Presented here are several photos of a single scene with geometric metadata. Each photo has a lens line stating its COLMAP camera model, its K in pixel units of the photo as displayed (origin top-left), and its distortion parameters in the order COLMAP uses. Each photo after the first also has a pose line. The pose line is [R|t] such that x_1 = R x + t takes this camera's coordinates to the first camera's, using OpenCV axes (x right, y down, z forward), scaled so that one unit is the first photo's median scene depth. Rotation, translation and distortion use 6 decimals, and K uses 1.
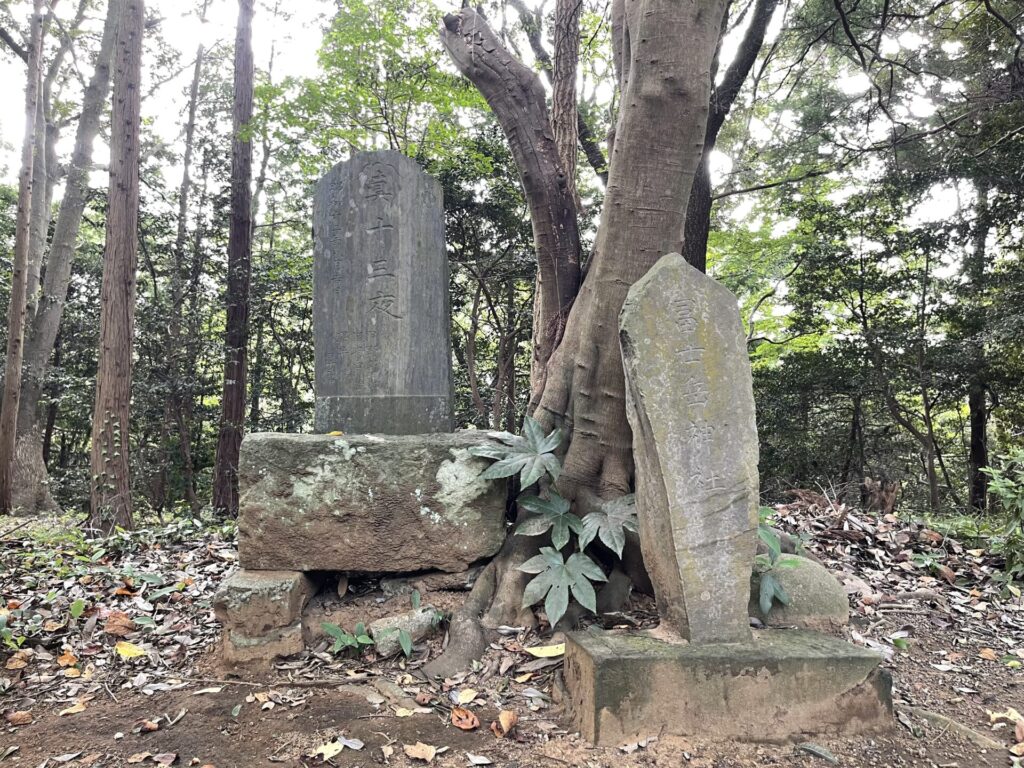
lens RADIAL K [[770.7, 0, 510.2], [0, 770.7, 386.7], [0, 0, 1]] dist [0.044360, -0.054193]
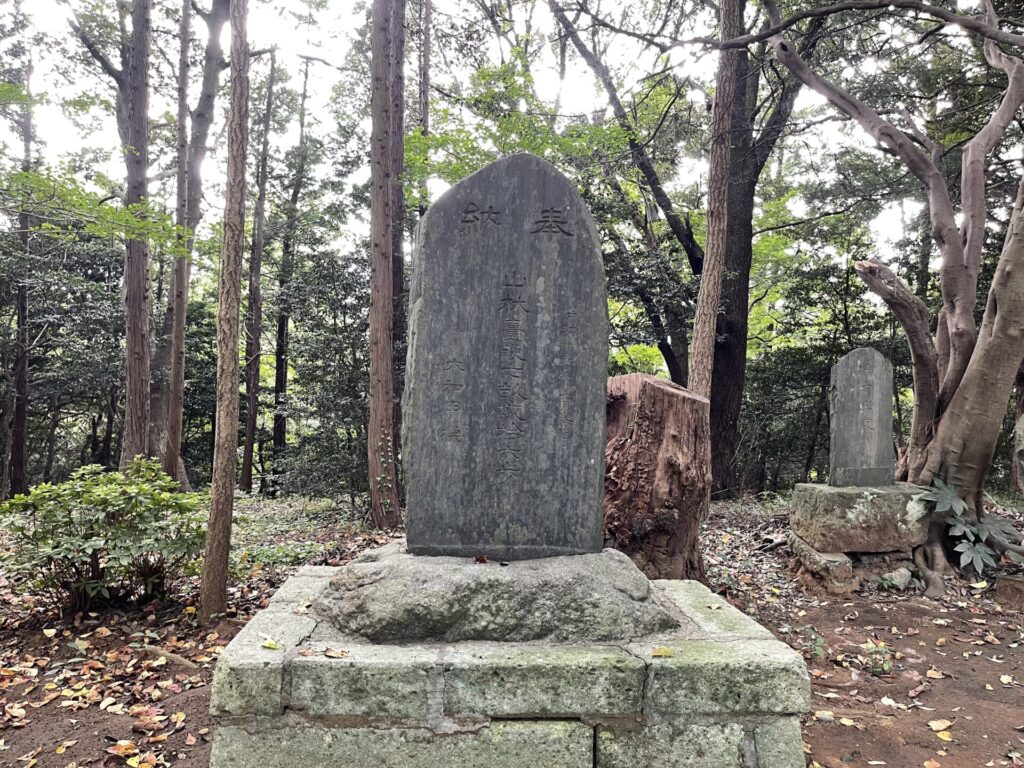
lens RADIAL K [[770.7, 0, 520.6], [0, 770.7, 376.2], [0, 0, 1]] dist [0.044360, -0.054193]
pose [[0.994401, 0.003857, 0.105606, -1.403327], [-0.007615, 0.999351, 0.035210, -0.321178], [-0.105401, -0.035817, 0.993785, -1.032460]]
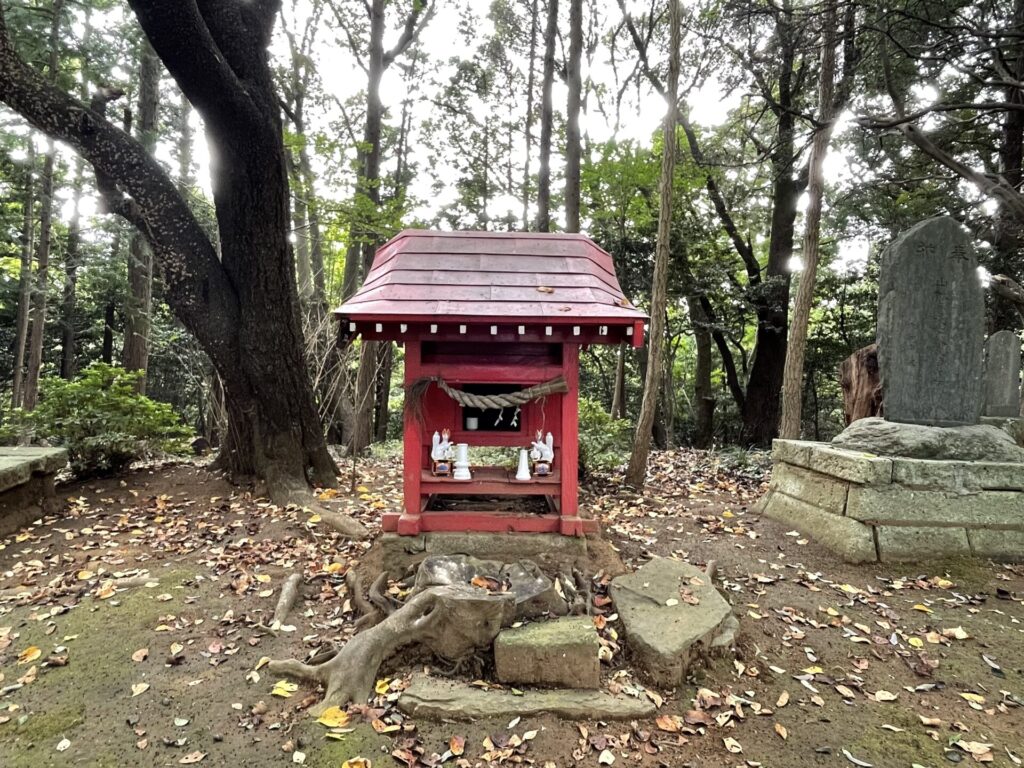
lens RADIAL K [[662.9, 0, 506.6], [0, 662.9, 390.7], [0, 0, 1]] dist [0.000409, -0.003814]
pose [[0.991391, 0.018362, 0.129643, -2.852251], [-0.027732, 0.997102, 0.070846, -0.208370], [-0.127966, -0.073832, 0.989027, -1.656090]]
